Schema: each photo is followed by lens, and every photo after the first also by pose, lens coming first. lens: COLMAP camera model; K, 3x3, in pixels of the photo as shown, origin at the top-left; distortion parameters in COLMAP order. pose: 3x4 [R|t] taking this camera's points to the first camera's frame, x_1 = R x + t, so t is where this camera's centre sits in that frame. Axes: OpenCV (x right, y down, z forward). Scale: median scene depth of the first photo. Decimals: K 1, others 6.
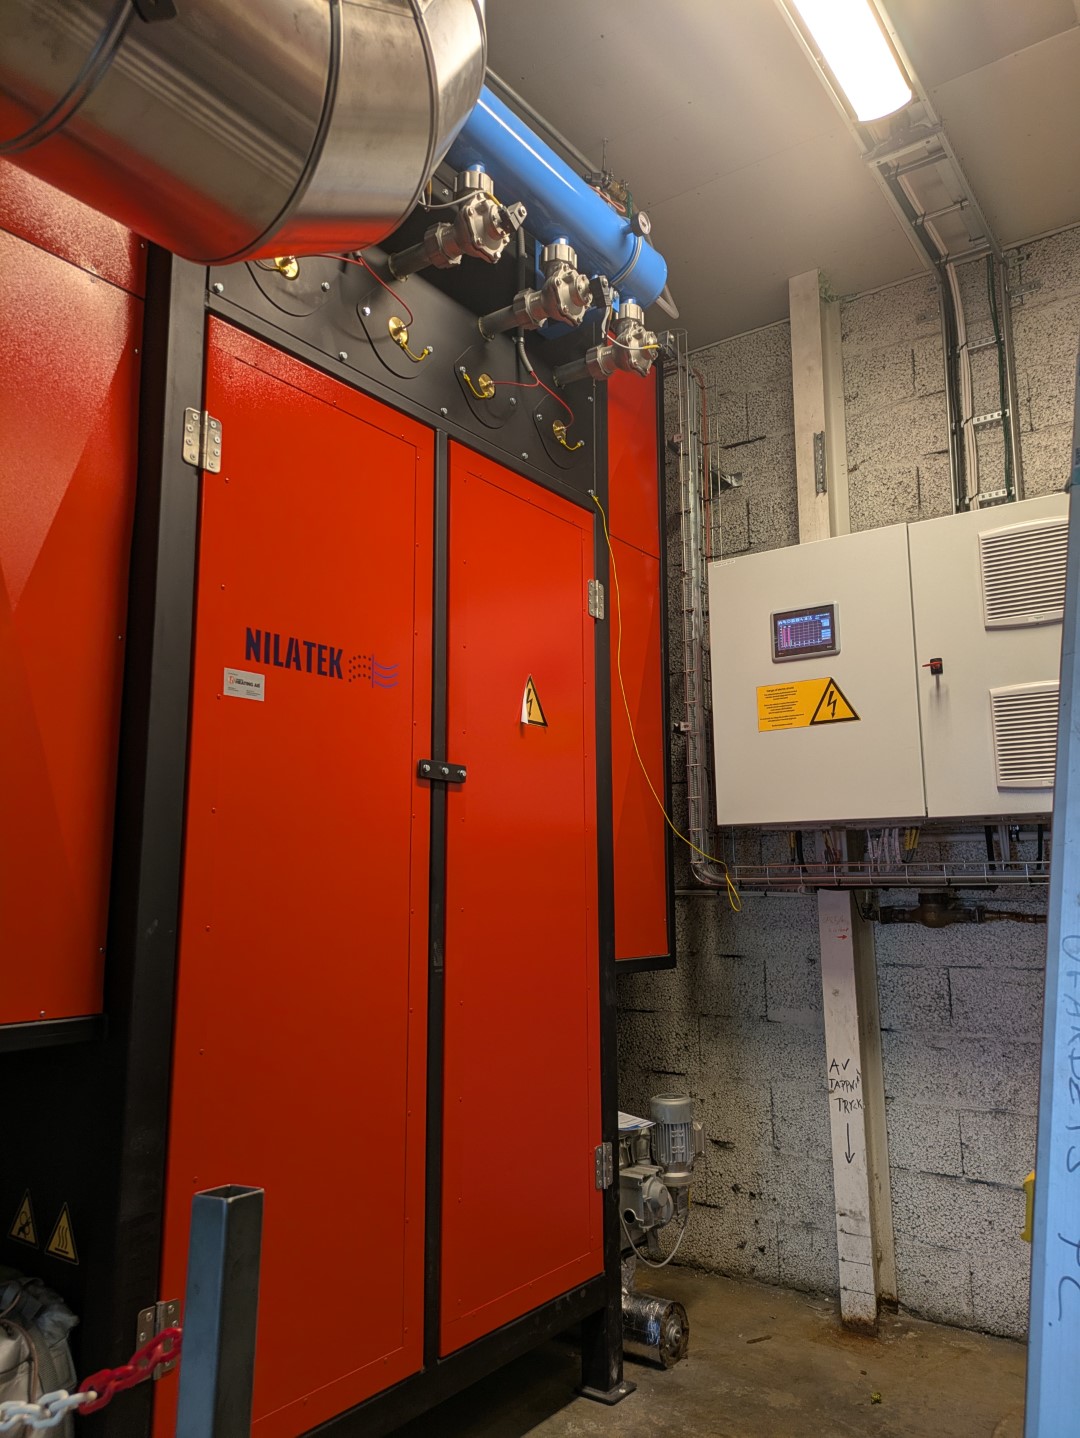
lens RADIAL K [[1063.6, 0, 564.2], [0, 1063.6, 730.2], [0, 0, 1]] dist [0.056655, -0.043986]
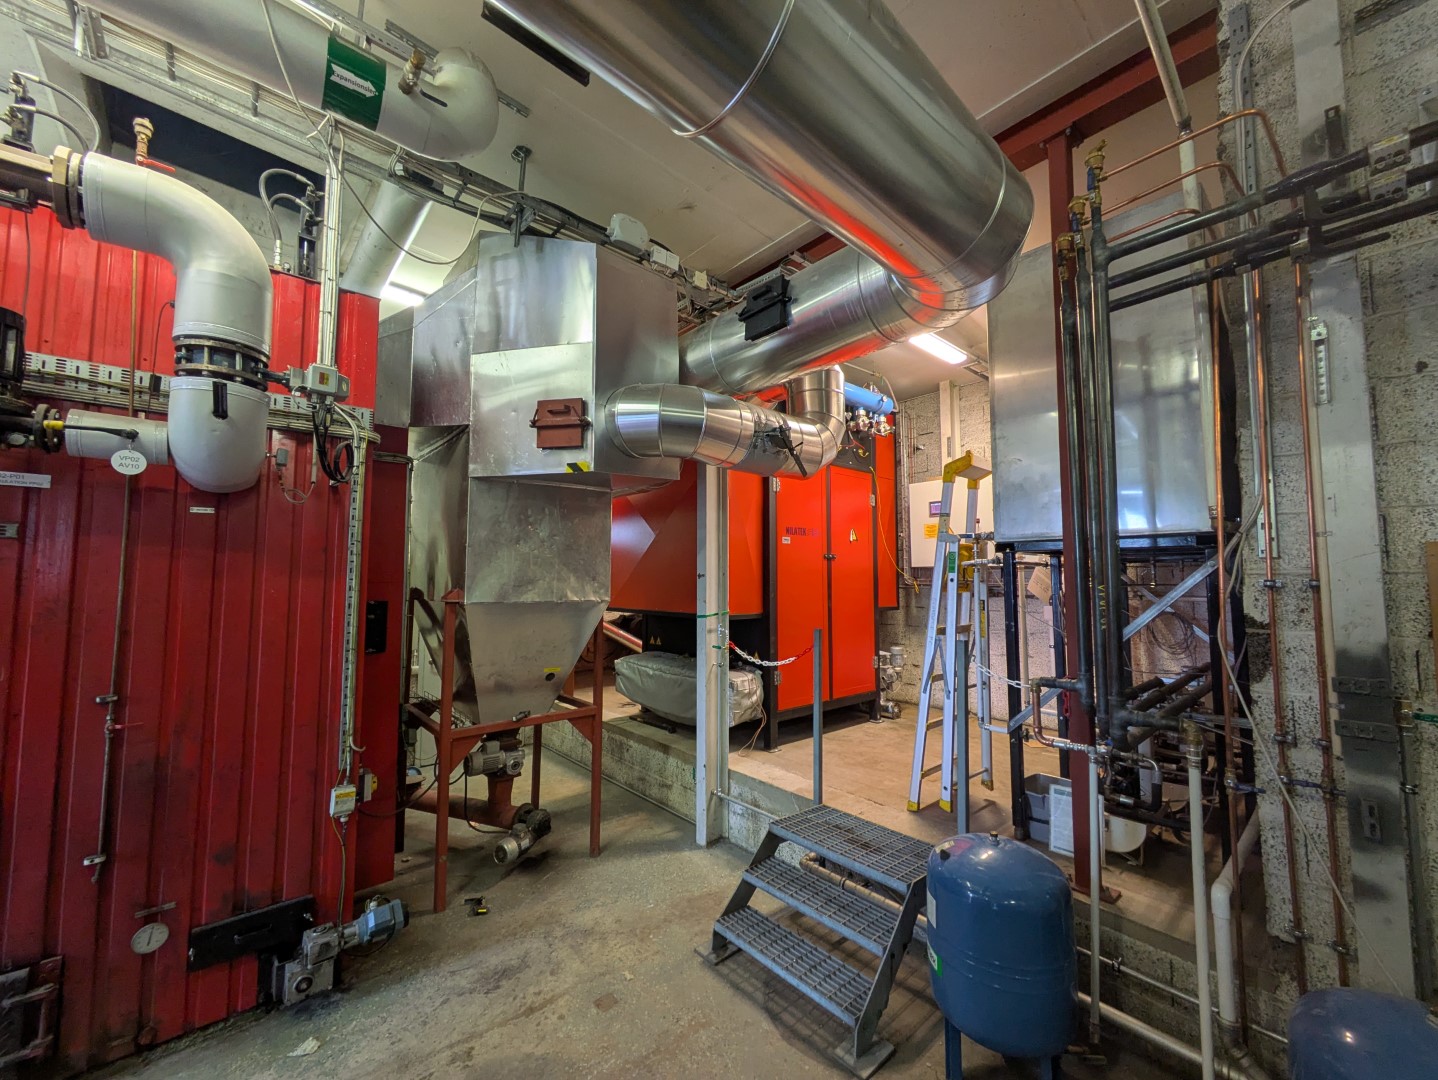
lens RADIAL K [[568.2, 0, 721.9], [0, 568.2, 544.8], [0, 0, 1]] dist [-0.002192, -0.000007]
pose [[0.969744, -0.008414, -0.243980, 0.005914], [0.030349, 0.995808, 0.086288, -0.158466], [0.242231, -0.091082, 0.965934, -0.885791]]
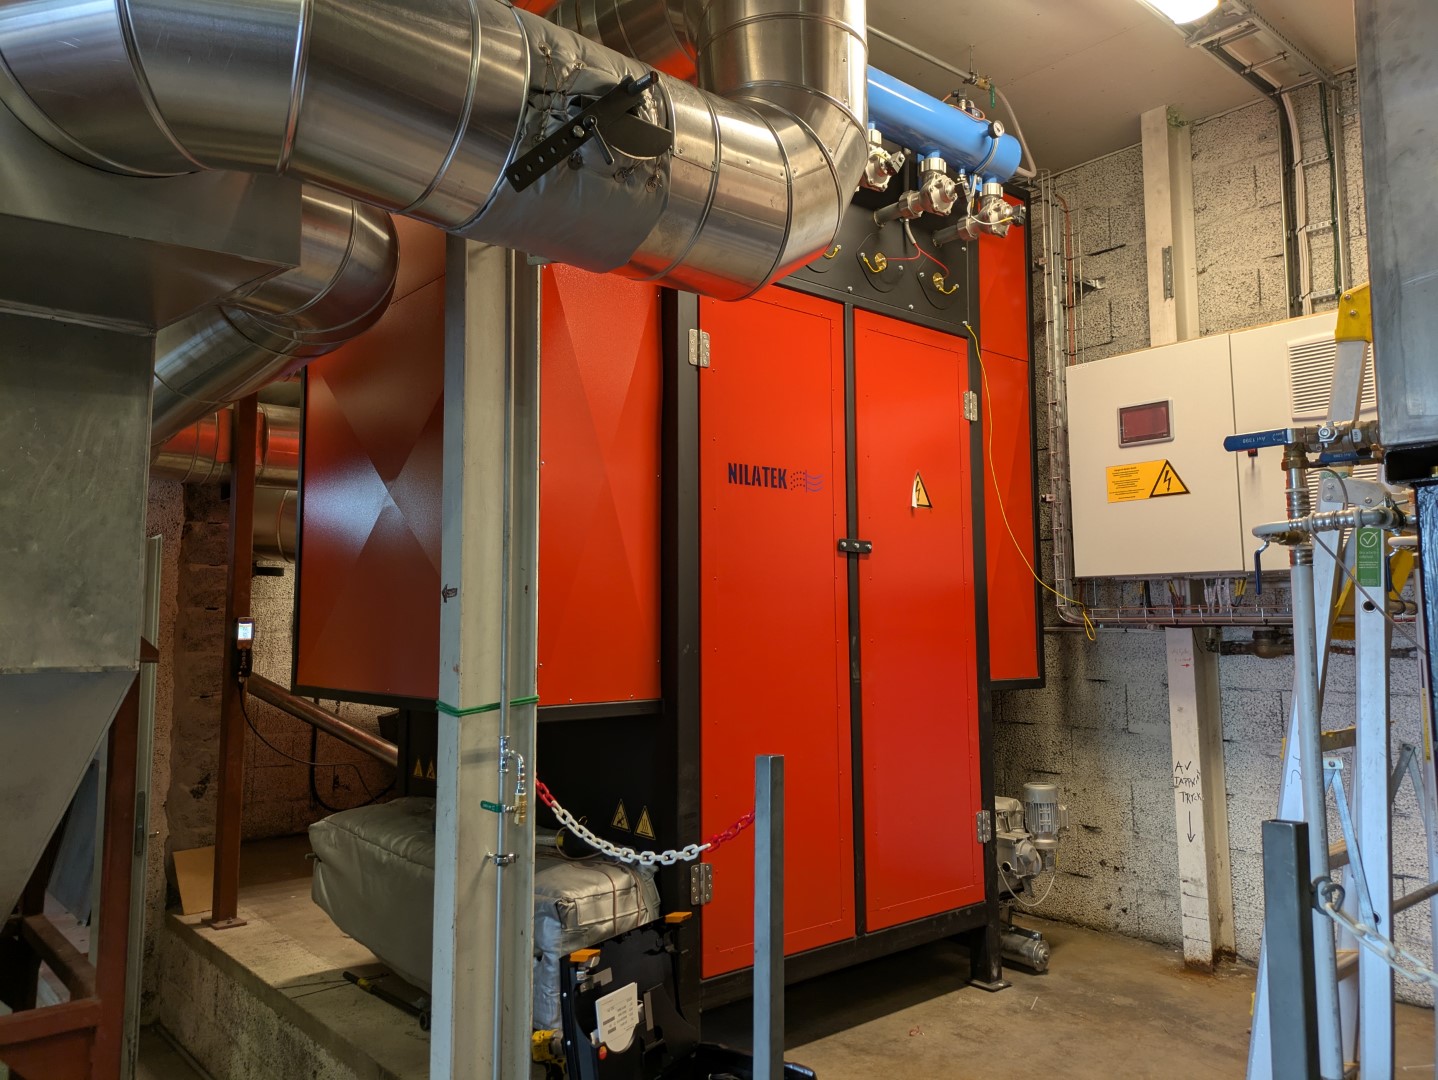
lens RADIAL K [[1063.6, 0, 704.2], [0, 1063.6, 527.4], [0, 0, 1]] dist [0.056655, -0.043986]
pose [[0.966580, -0.020956, -0.255509, 0.047778], [0.036389, 0.997777, 0.055822, -0.062334], [0.253771, -0.063254, 0.965194, -0.371293]]
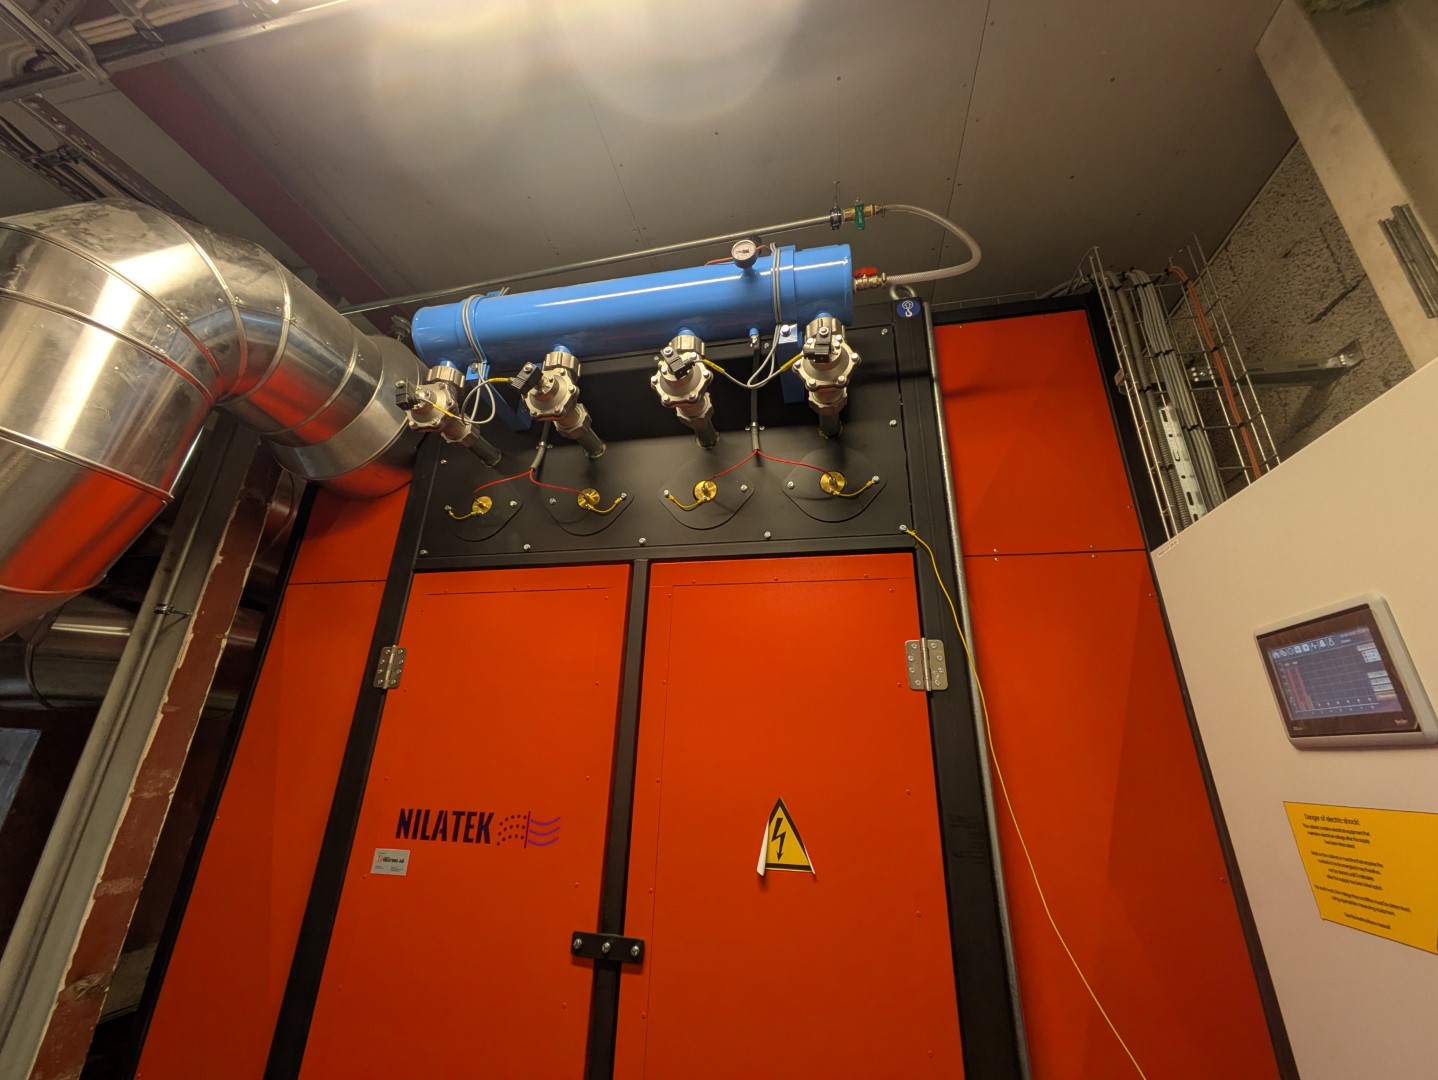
lens RADIAL K [[568.2, 0, 719.1], [0, 568.2, 539.9], [0, 0, 1]] dist [-0.002192, -0.000007]
pose [[0.387973, -0.312432, -0.867101, 0.358715], [0.109904, 0.949762, -0.293041, -0.110334], [0.915095, 0.018394, 0.402819, 0.739890]]
